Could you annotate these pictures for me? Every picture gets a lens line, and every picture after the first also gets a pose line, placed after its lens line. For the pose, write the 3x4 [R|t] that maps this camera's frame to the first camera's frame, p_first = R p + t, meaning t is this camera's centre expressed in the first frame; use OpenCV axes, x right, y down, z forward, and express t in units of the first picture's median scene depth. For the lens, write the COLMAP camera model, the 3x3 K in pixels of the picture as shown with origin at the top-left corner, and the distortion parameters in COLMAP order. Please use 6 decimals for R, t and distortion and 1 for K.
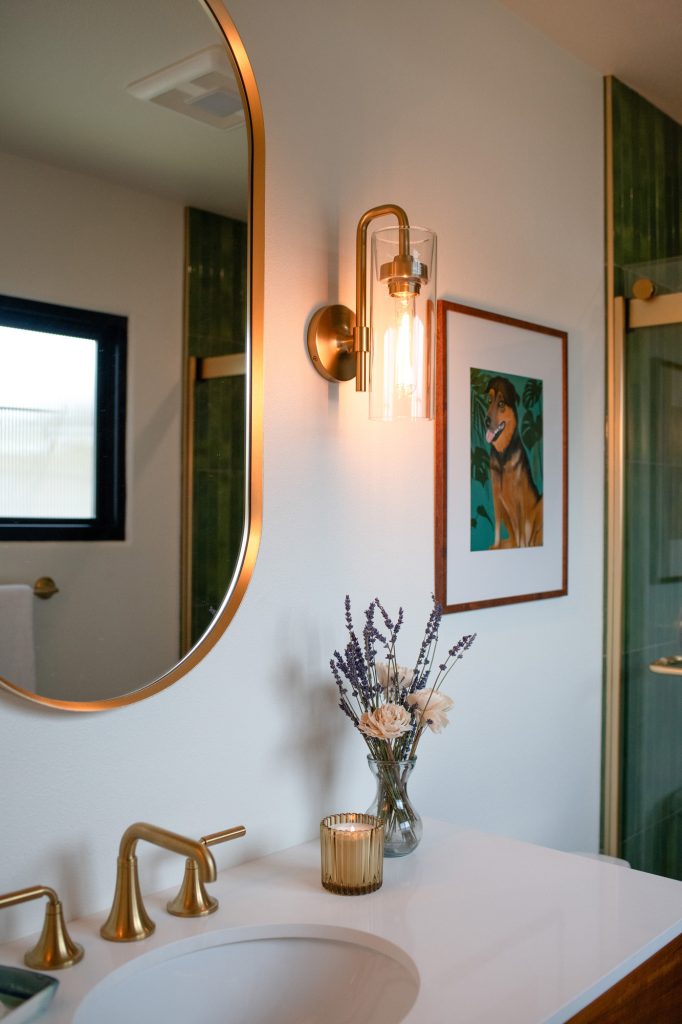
lens RADIAL K [[993.6, 0, 340.3], [0, 993.6, 512.5], [0, 0, 1]] dist [-0.095666, 0.077566]
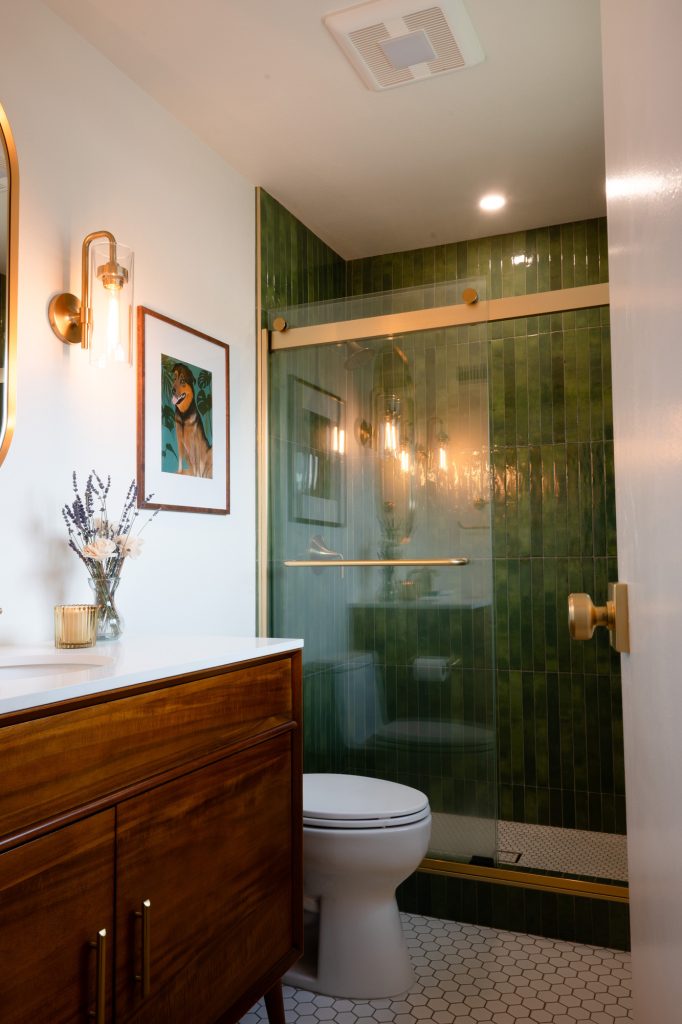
lens RADIAL K [[770.7, 0, 339.8], [0, 770.7, 518.5], [0, 0, 1]] dist [0.004935, -0.003930]
pose [[0.949494, 0.003269, 0.313768, 0.023042], [0.012963, 0.998683, -0.049632, 0.221548], [-0.313518, 0.051192, 0.948201, -0.279745]]
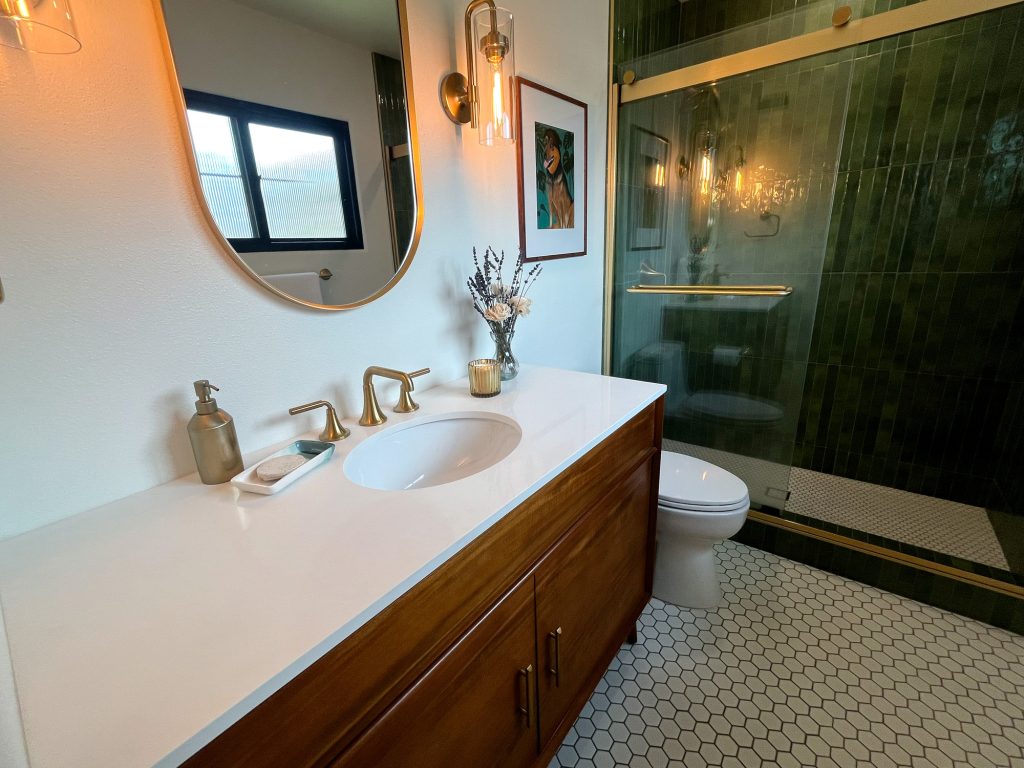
lens RADIAL K [[441.9, 0, 497.4], [0, 441.9, 380.9], [0, 0, 1]] dist [-0.002471, -0.000478]
pose [[0.997180, -0.067139, 0.033530, 0.006339], [0.054584, 0.955497, 0.289907, 0.085366], [-0.051502, -0.287259, 0.956467, 0.125836]]
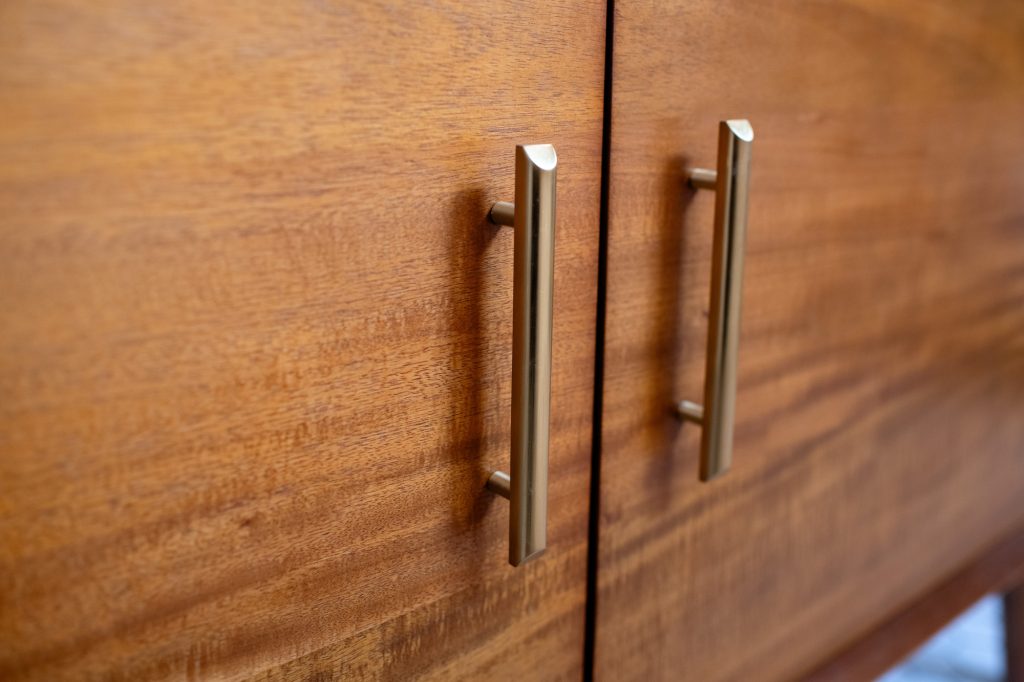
lens RADIAL K [[770.7, 0, 509.9], [0, 770.7, 327.7], [0, 0, 1]] dist [0.004935, -0.003930]
pose [[0.988277, 0.032562, -0.149156, 0.060446], [0.004239, 0.970761, 0.240012, 0.597860], [0.152610, -0.237831, 0.959243, 0.391930]]
